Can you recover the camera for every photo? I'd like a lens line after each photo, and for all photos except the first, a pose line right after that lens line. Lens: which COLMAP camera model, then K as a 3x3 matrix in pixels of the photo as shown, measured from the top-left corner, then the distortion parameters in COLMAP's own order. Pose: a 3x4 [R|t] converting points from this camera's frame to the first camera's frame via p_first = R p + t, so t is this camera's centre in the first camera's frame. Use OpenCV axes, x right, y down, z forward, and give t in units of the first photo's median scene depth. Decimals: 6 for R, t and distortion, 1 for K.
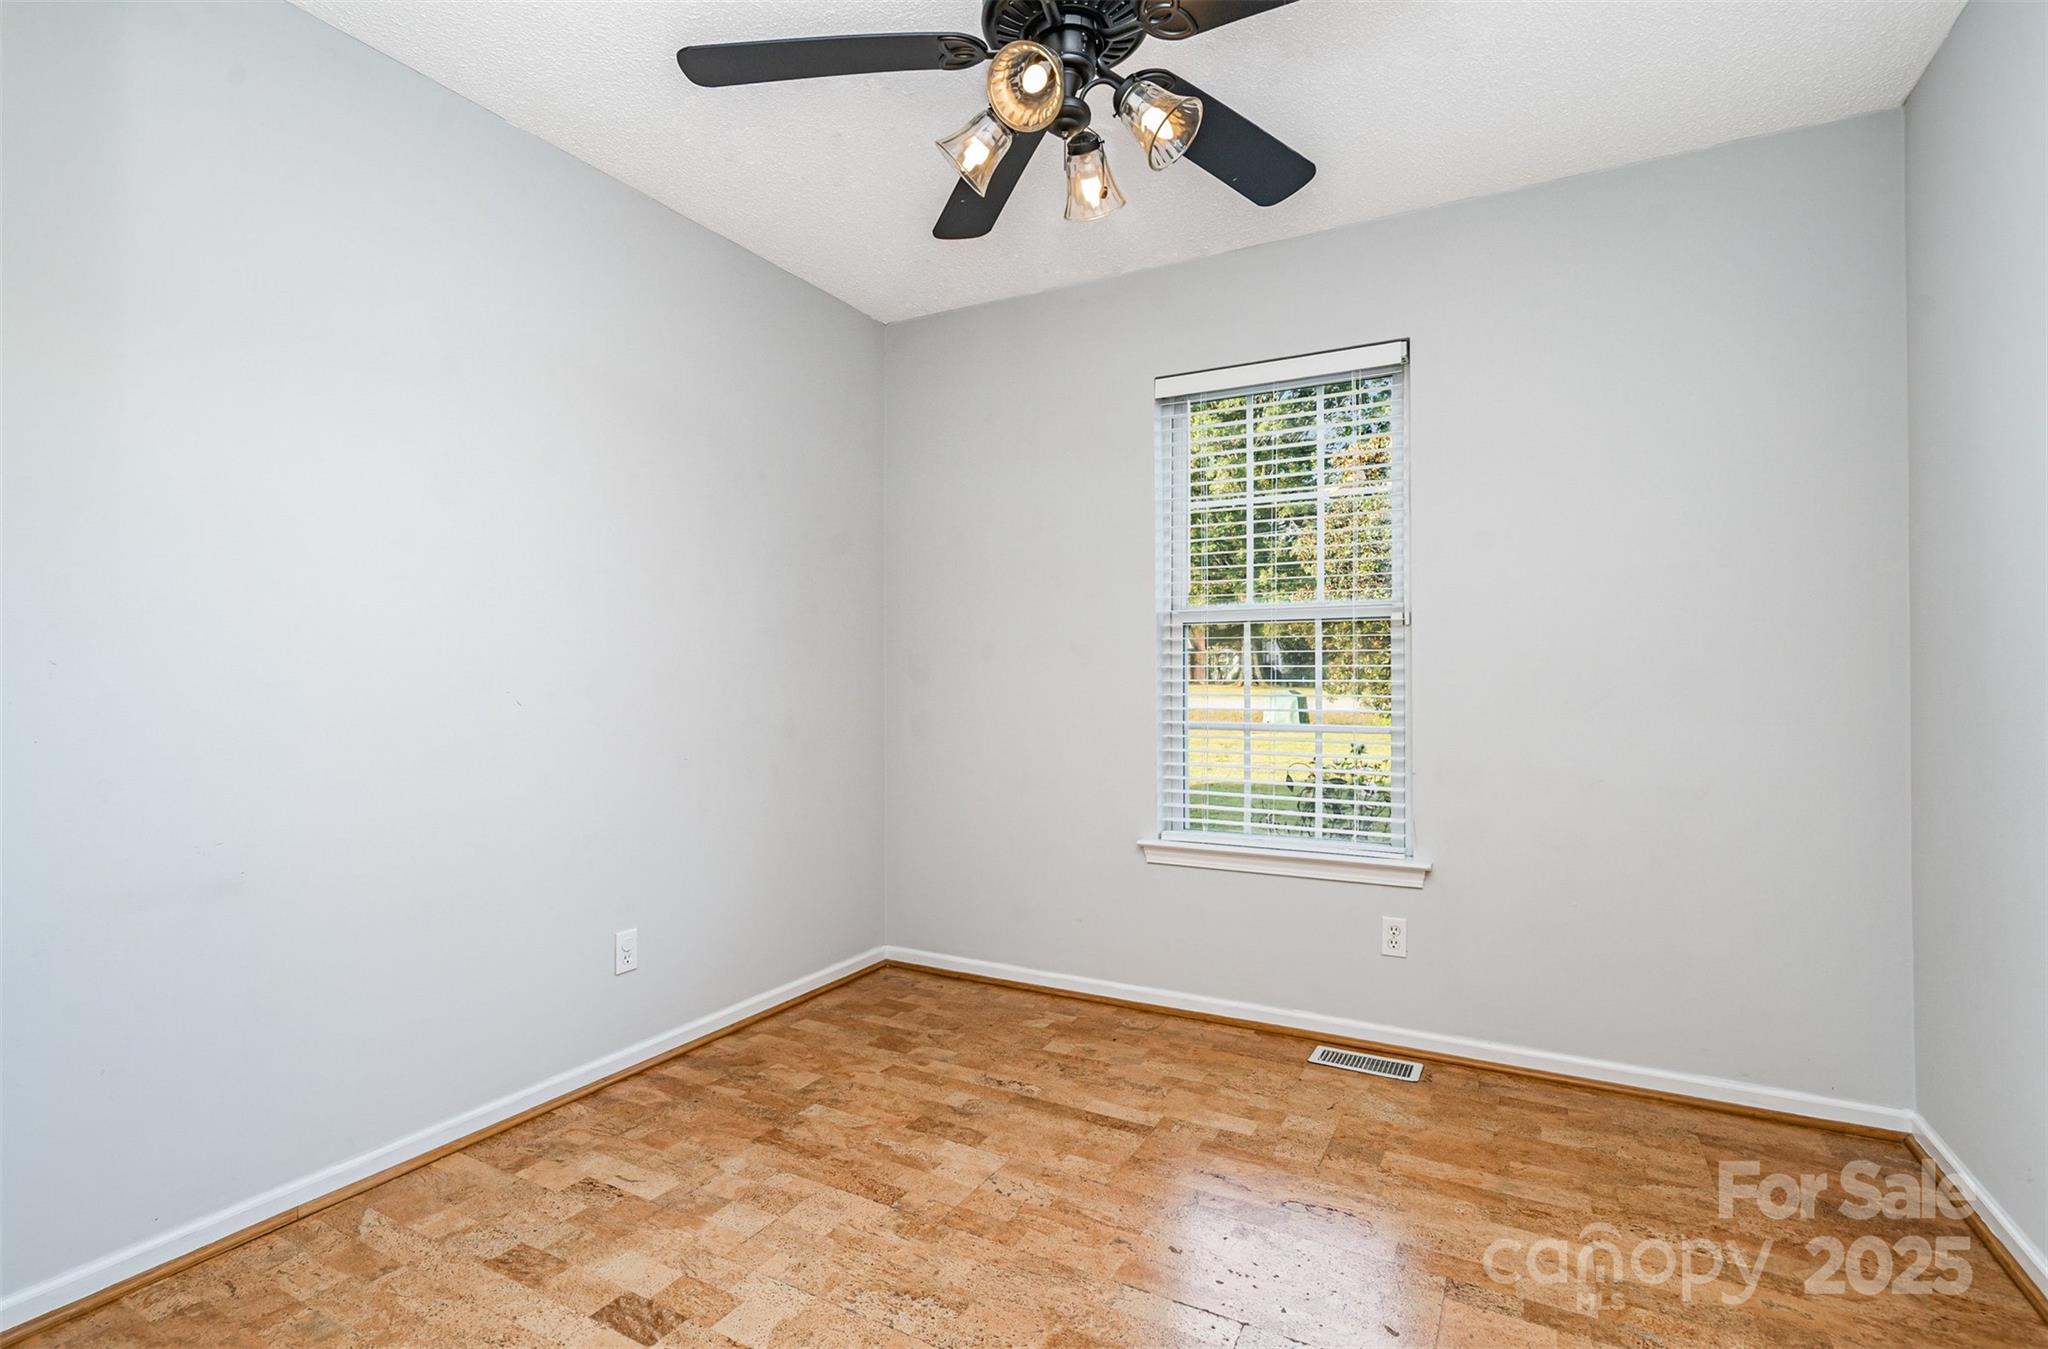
lens RADIAL K [[957.2, 0, 1024.0], [0, 957.2, 674.5], [0, 0, 1]] dist [-0.002432, 0.000359]
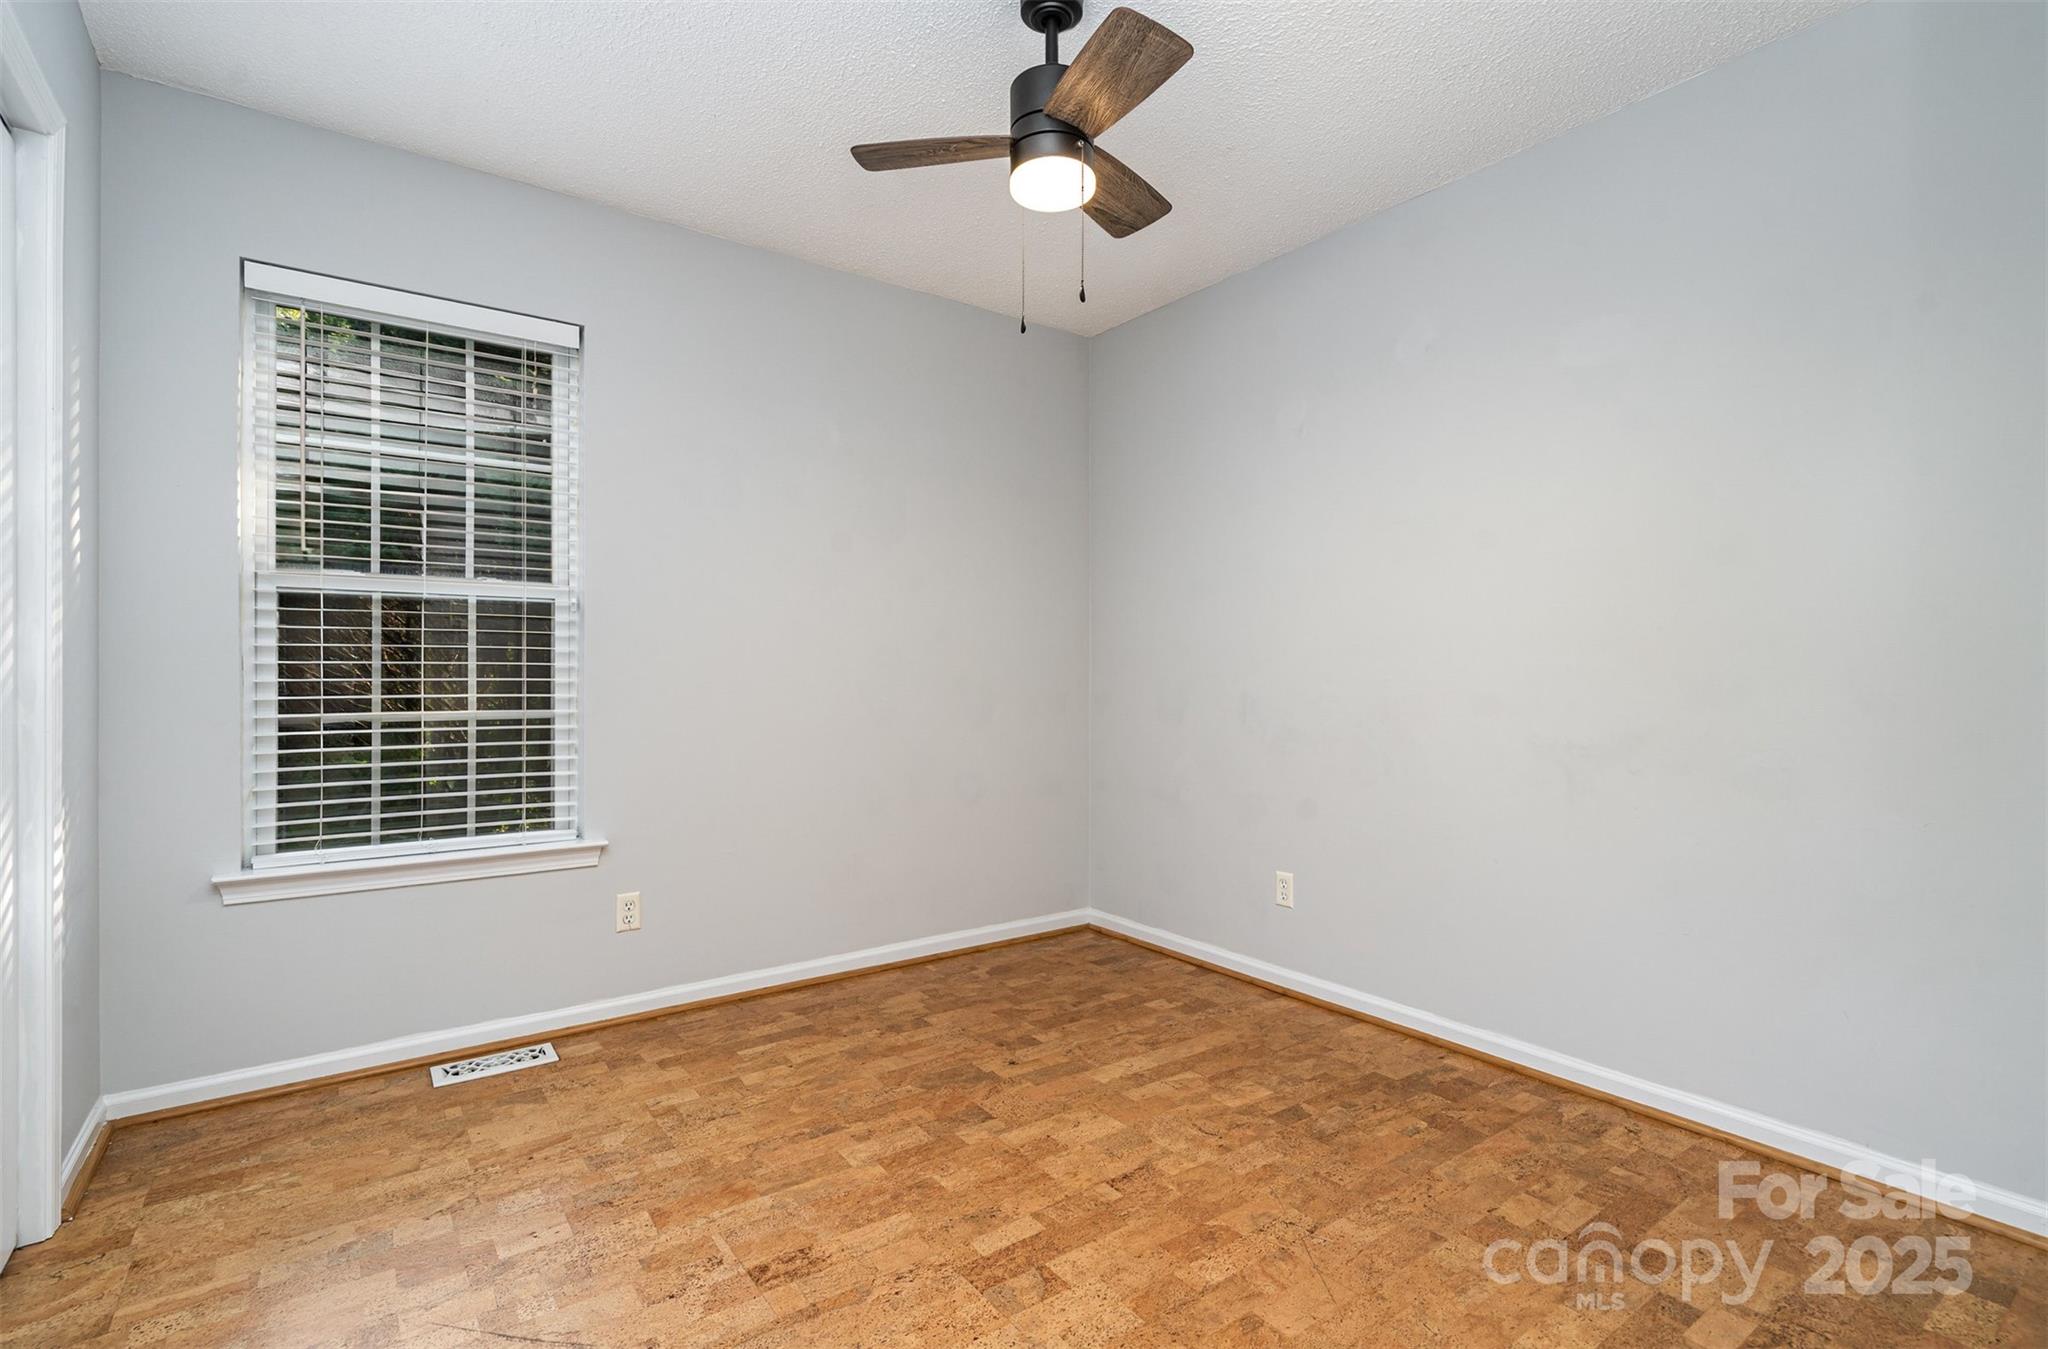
lens RADIAL K [[957.2, 0, 1024.0], [0, 957.2, 674.5], [0, 0, 1]] dist [-0.002432, 0.000359]
pose [[0.442343, -0.009739, 0.896793, -0.286456], [-0.016253, 0.999690, 0.018873, -0.008959], [-0.896699, -0.022924, 0.442047, 0.126845]]
